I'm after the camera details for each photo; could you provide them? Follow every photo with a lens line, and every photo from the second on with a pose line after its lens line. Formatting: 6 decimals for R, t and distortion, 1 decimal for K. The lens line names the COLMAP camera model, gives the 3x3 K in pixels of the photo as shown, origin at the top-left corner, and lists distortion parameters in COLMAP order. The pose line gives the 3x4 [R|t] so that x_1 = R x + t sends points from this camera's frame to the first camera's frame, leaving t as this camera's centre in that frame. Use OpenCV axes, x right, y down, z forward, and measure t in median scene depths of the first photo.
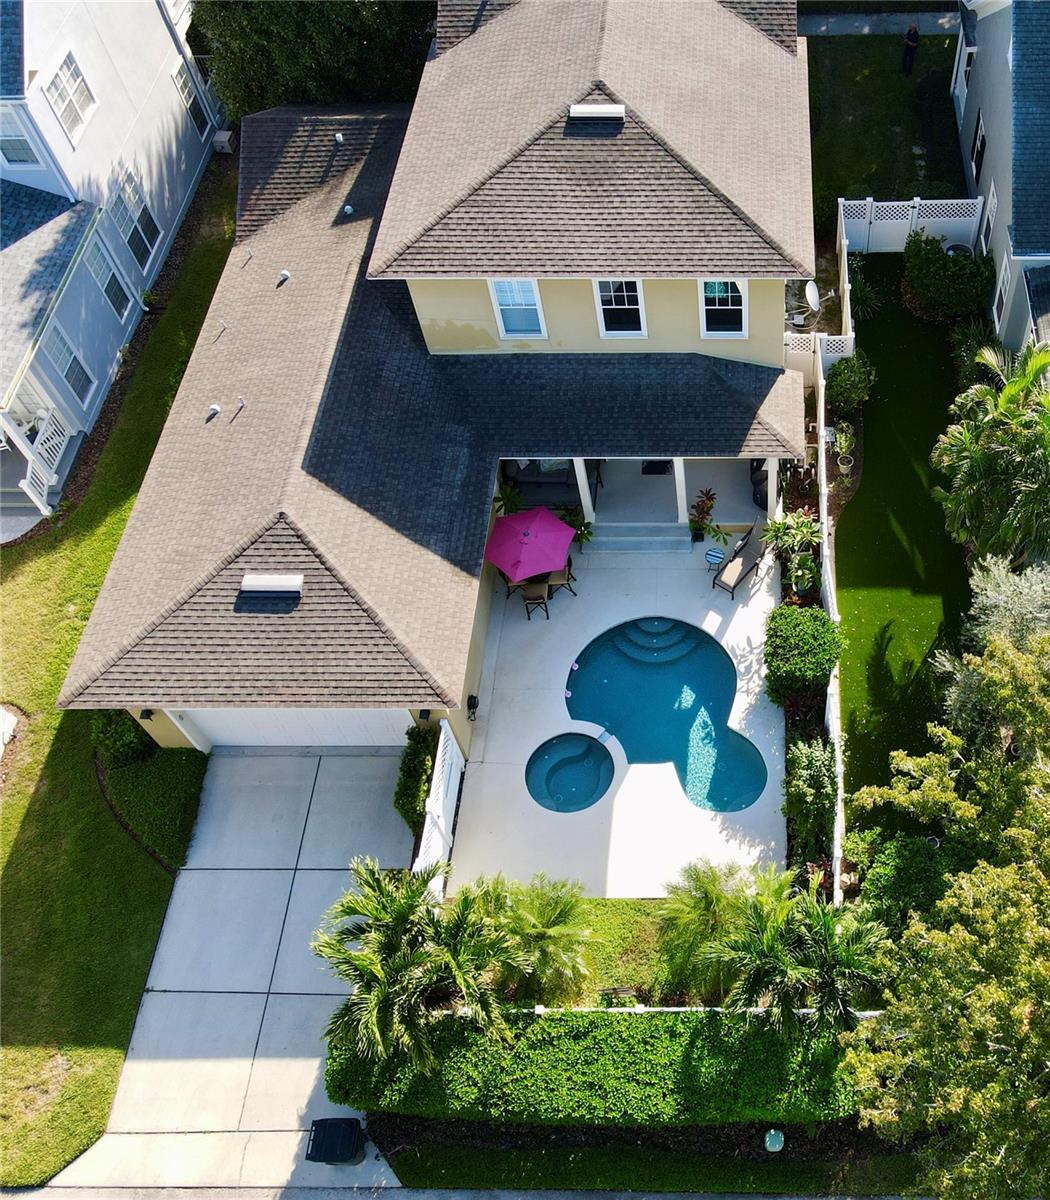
lens RADIAL K [[1156.5, 0, 742.1], [0, 1156.5, 593.9], [0, 0, 1]] dist [0.010657, 0.000000]
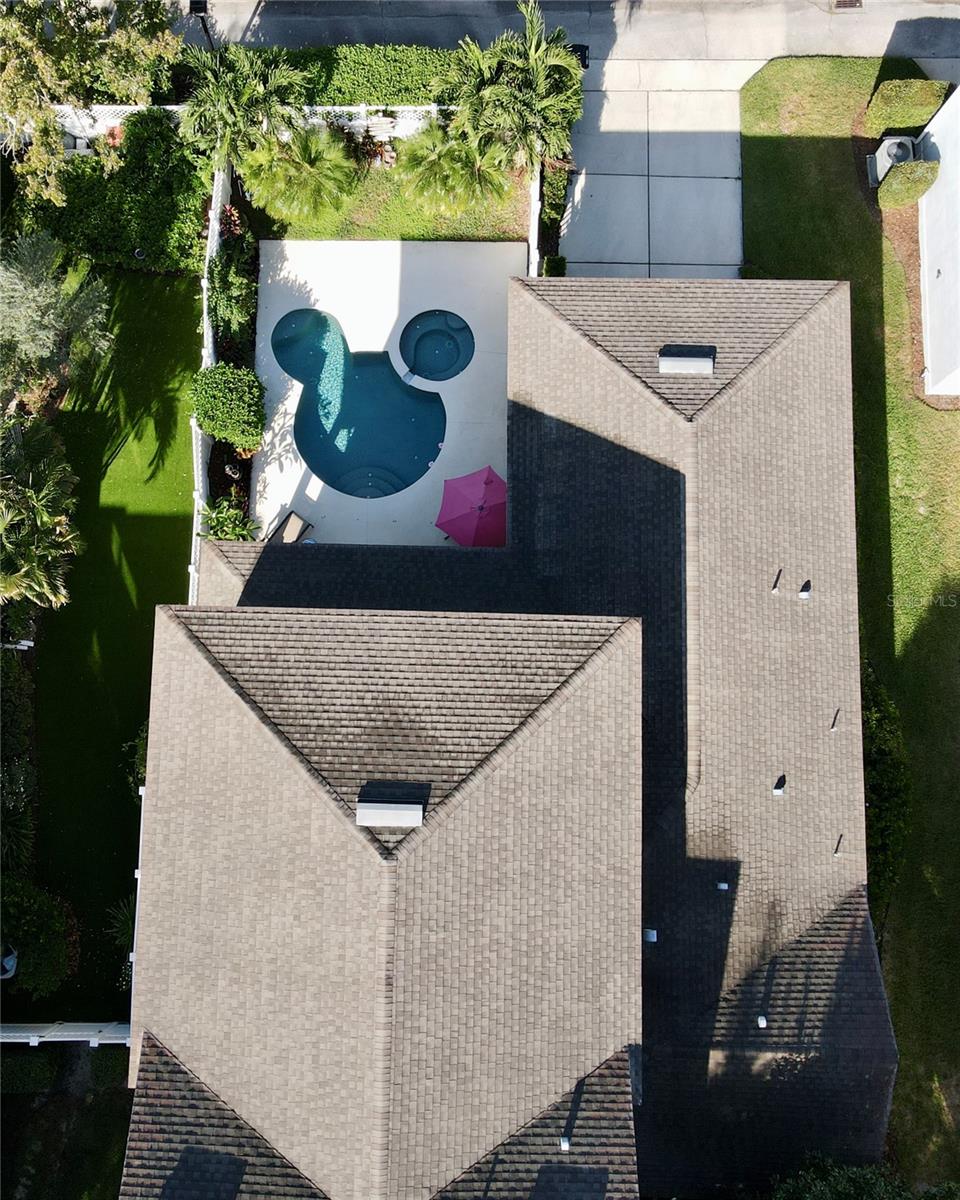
lens RADIAL K [[1205.8, 0, 409.0], [0, 1205.8, 619.7], [0, 0, 1]] dist [-0.007843, 0.000000]
pose [[-0.999378, -0.013944, 0.032400, -0.162712], [0.032166, -0.737234, 0.674871, -0.879596], [0.014476, 0.675493, 0.737224, 0.277973]]
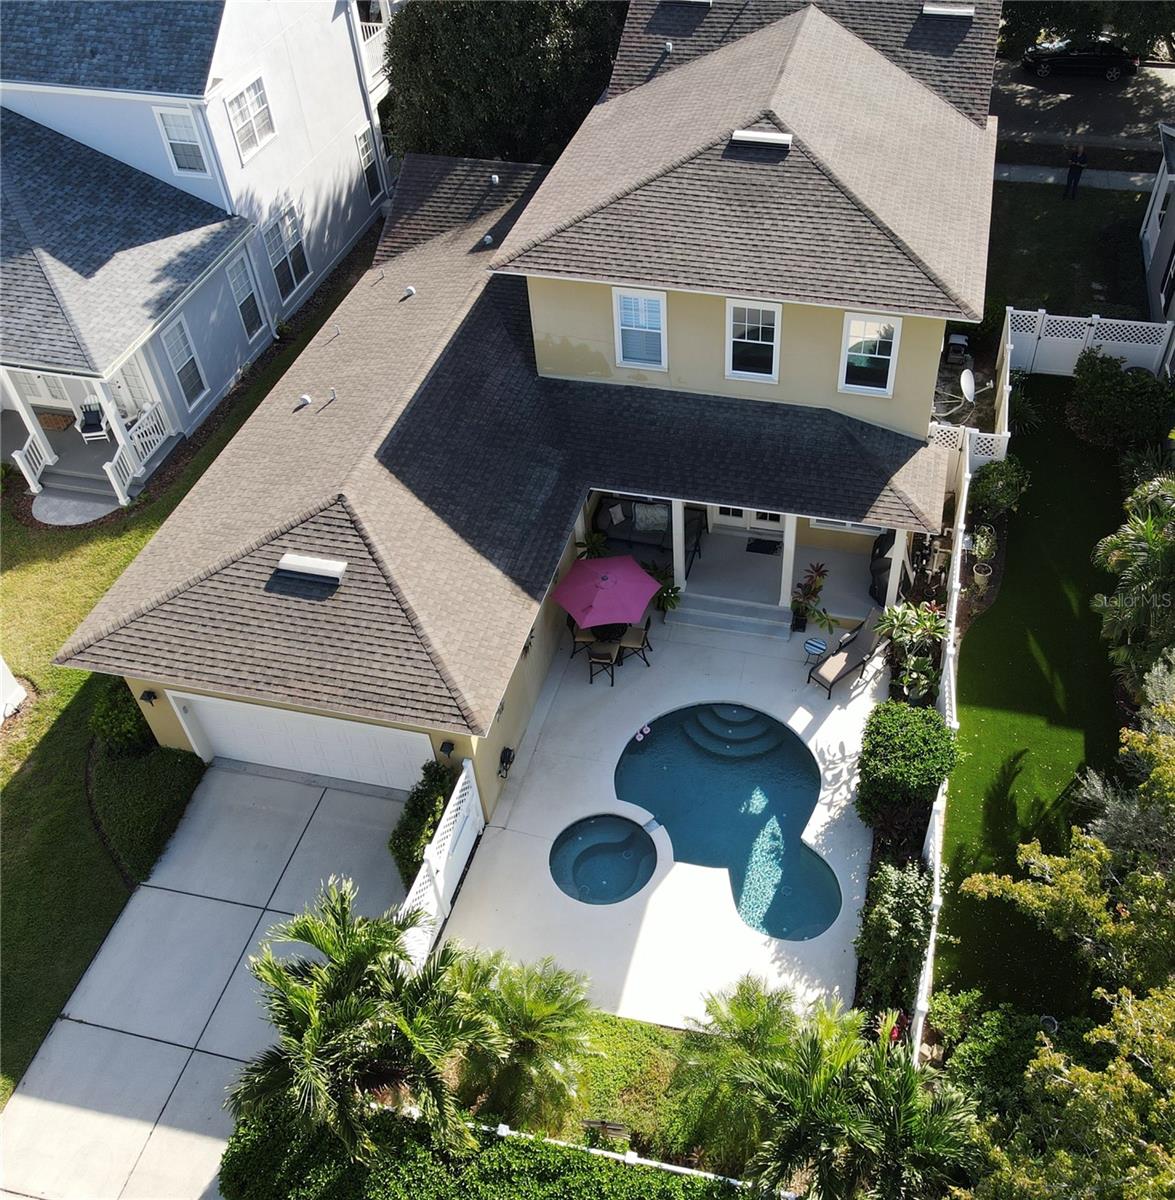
lens RADIAL K [[1157.7, 0, 681.0], [0, 1157.7, 596.8], [0, 0, 1]] dist [0.006557, 0.000000]
pose [[0.978090, 0.143962, -0.150386, 0.002861], [-0.169233, 0.970521, -0.171606, 0.104971], [0.121248, 0.193296, 0.973620, 0.165302]]
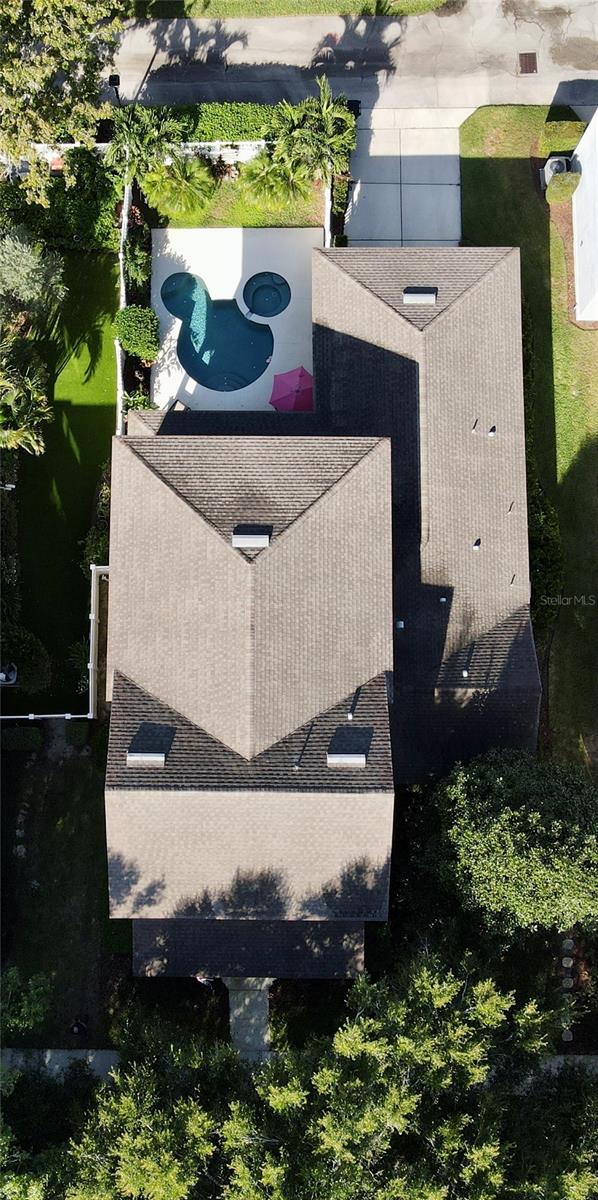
lens RADIAL K [[1179.6, 0, 231.8], [0, 1179.6, 635.1], [0, 0, 1]] dist [-0.031575, 0.031239]
pose [[-0.999687, 0.002811, 0.024852, -0.136593], [0.014403, -0.747664, 0.663921, -1.490458], [0.020447, 0.664071, 0.747390, -0.044274]]
